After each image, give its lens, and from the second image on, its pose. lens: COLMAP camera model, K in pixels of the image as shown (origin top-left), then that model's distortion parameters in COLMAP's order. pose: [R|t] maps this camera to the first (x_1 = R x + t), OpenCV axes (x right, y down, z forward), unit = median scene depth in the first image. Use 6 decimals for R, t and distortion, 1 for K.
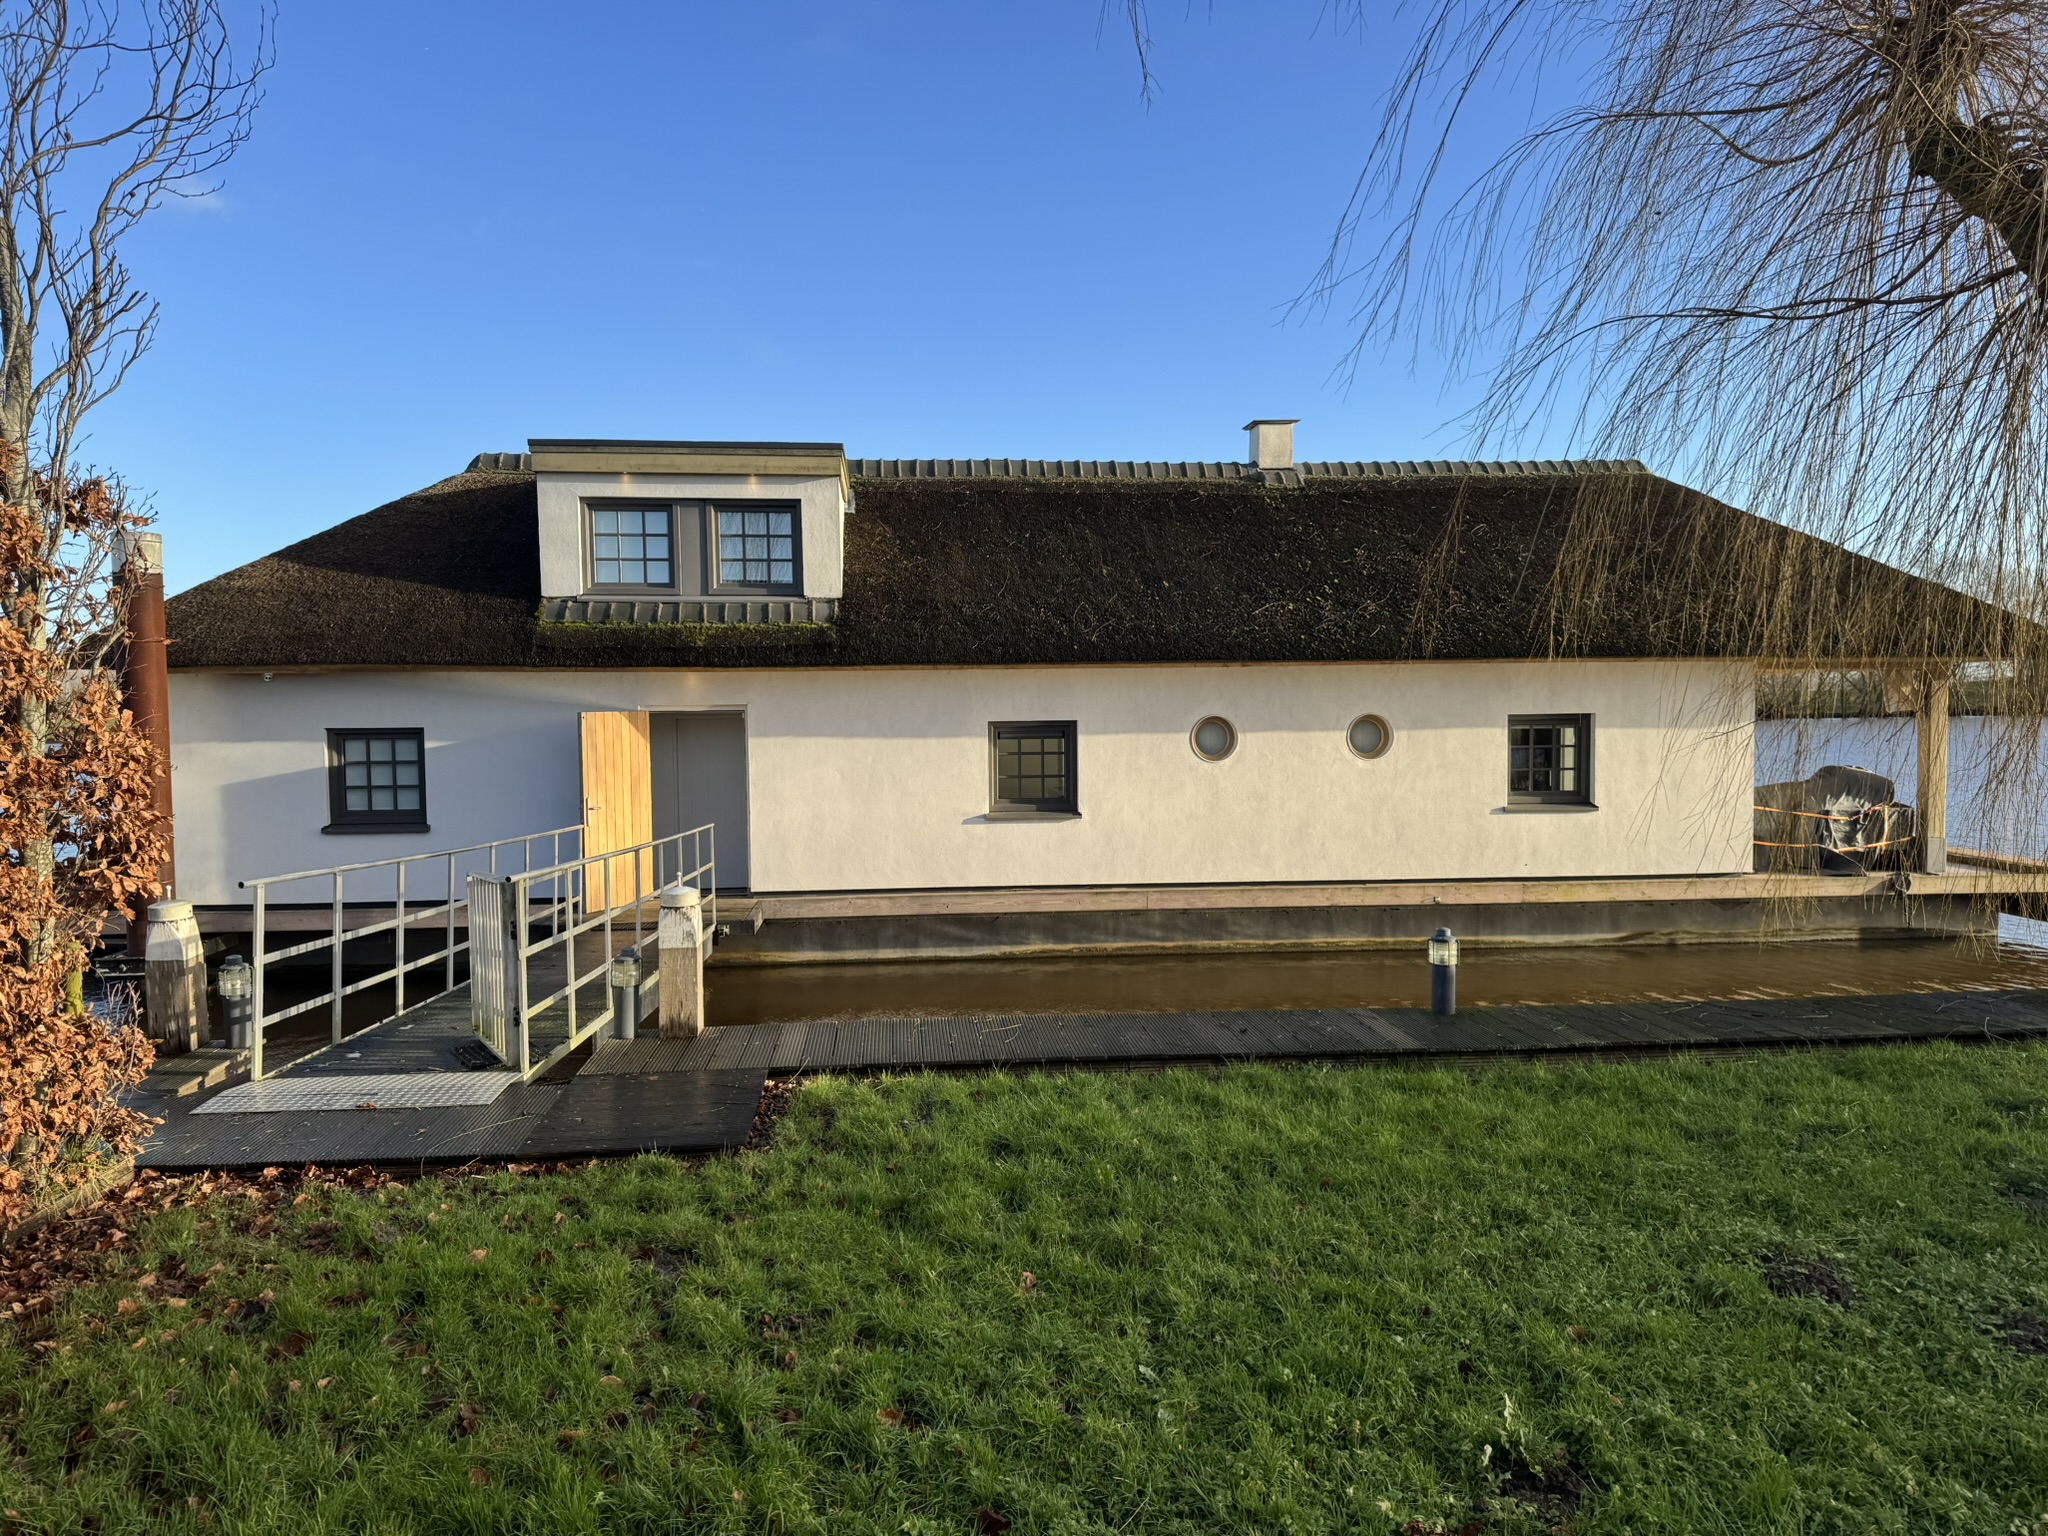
lens RADIAL K [[1414.5, 0, 1006.8], [0, 1414.5, 784.6], [0, 0, 1]] dist [0.114430, -0.153751]
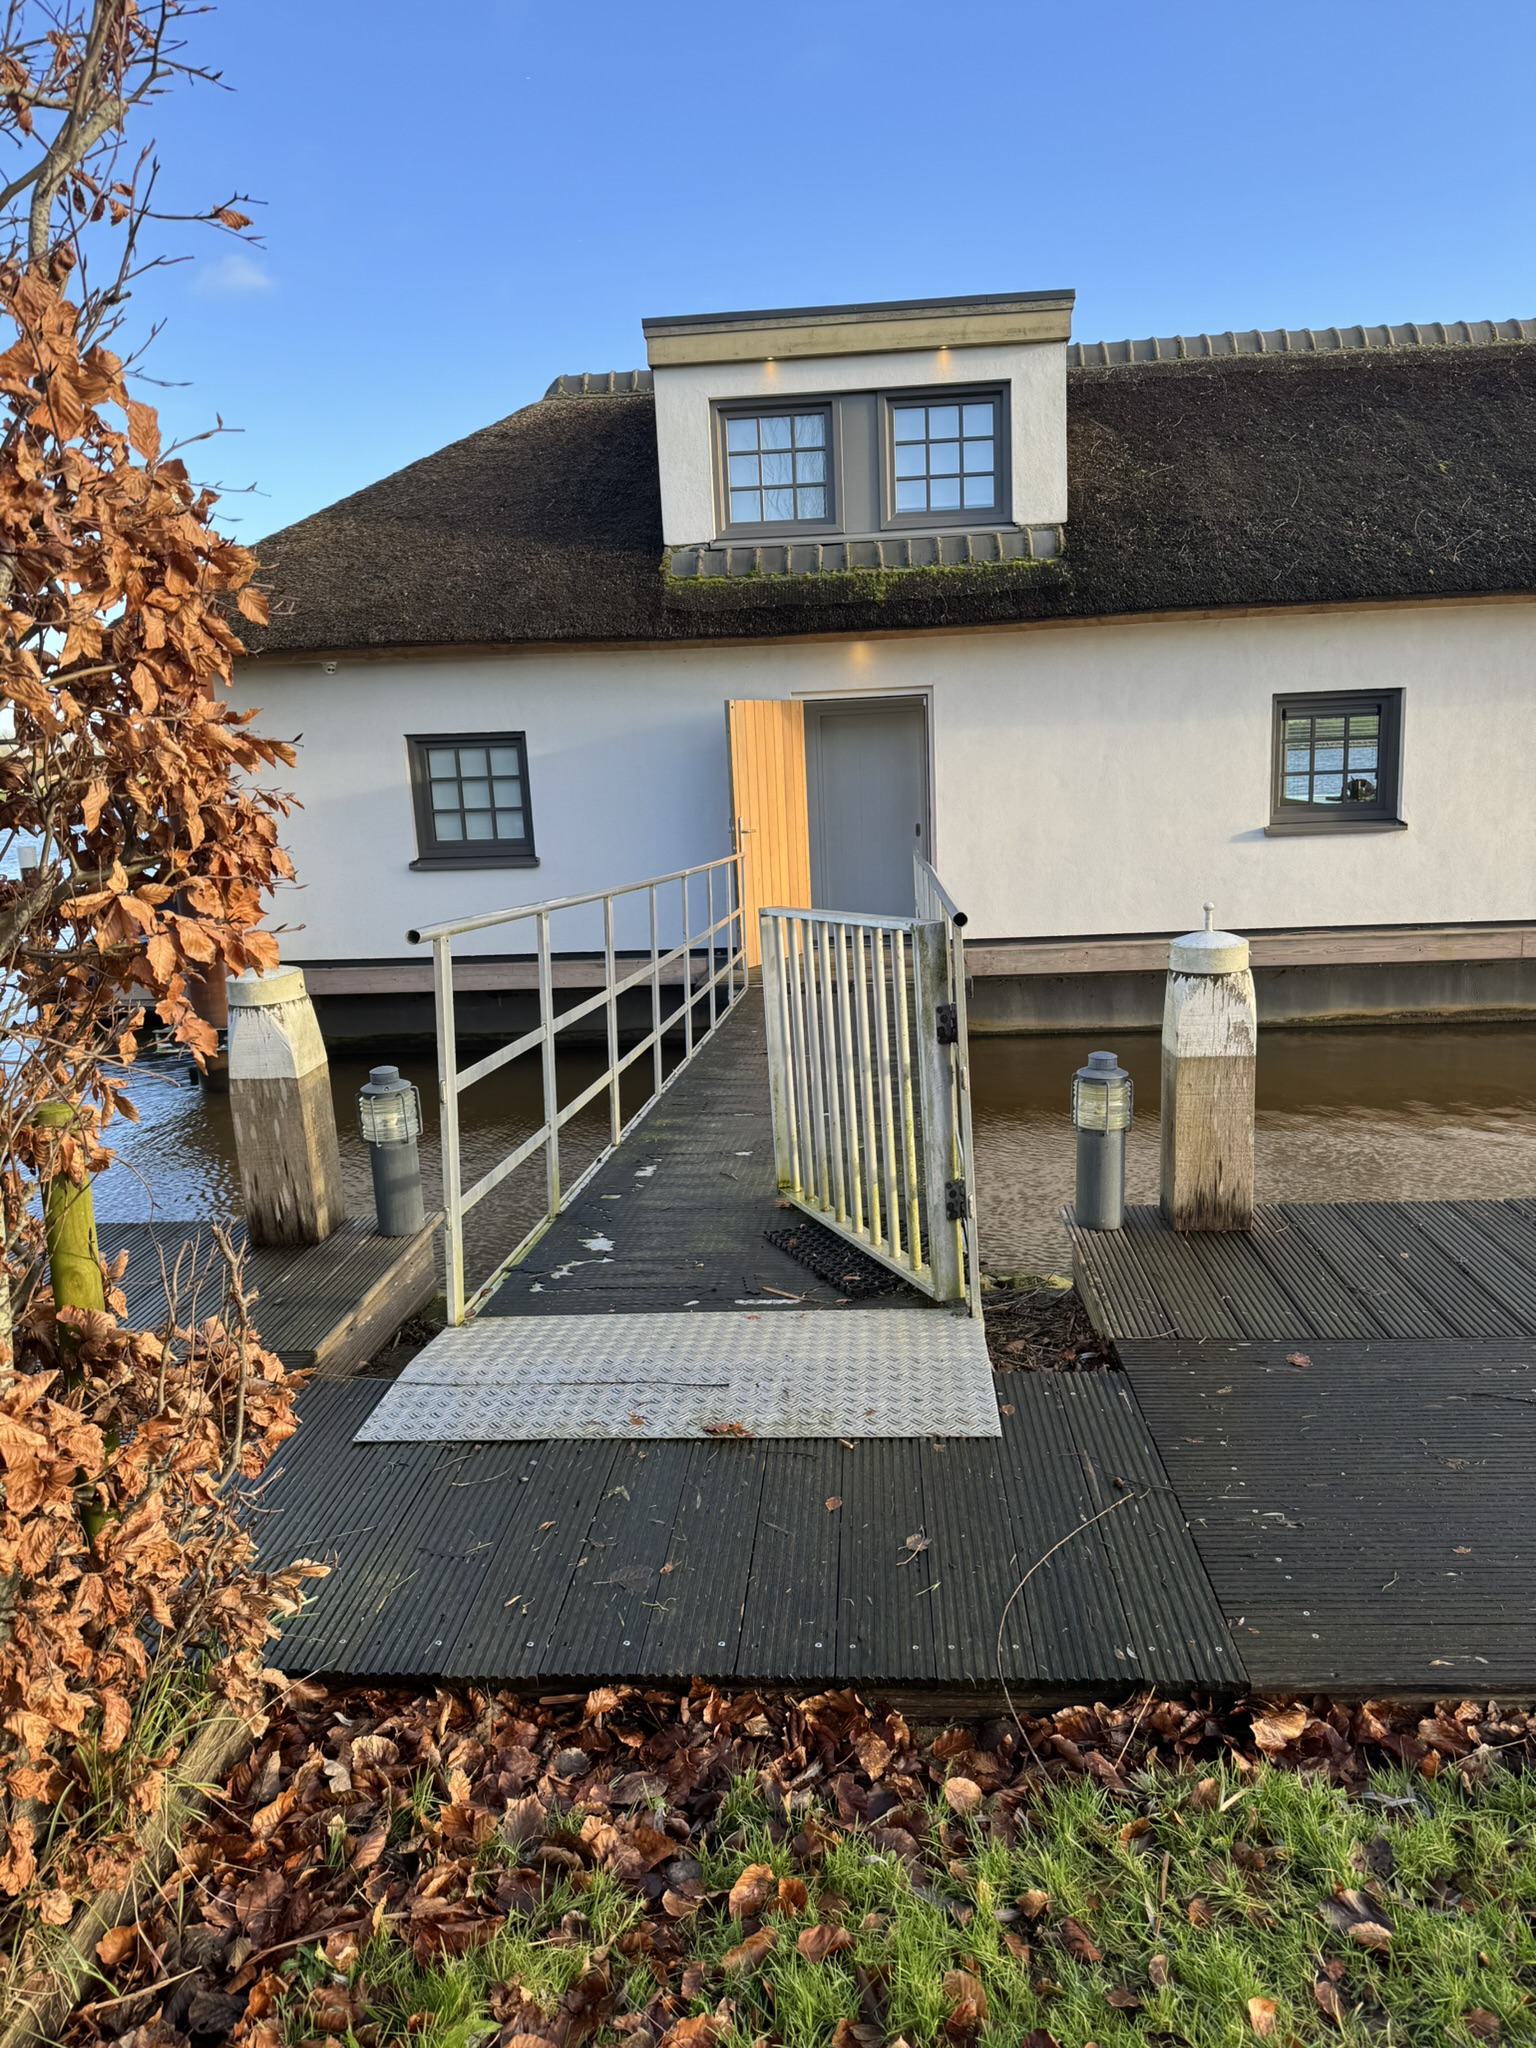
lens RADIAL K [[1429.7, 0, 774.0], [0, 1429.7, 1016.3], [0, 0, 1]] dist [0.141890, -0.270675]
pose [[0.986642, -0.003805, -0.162861, -0.145577], [0.024963, 0.991451, 0.128069, 0.016307], [0.160982, -0.130424, 0.978302, 0.239051]]
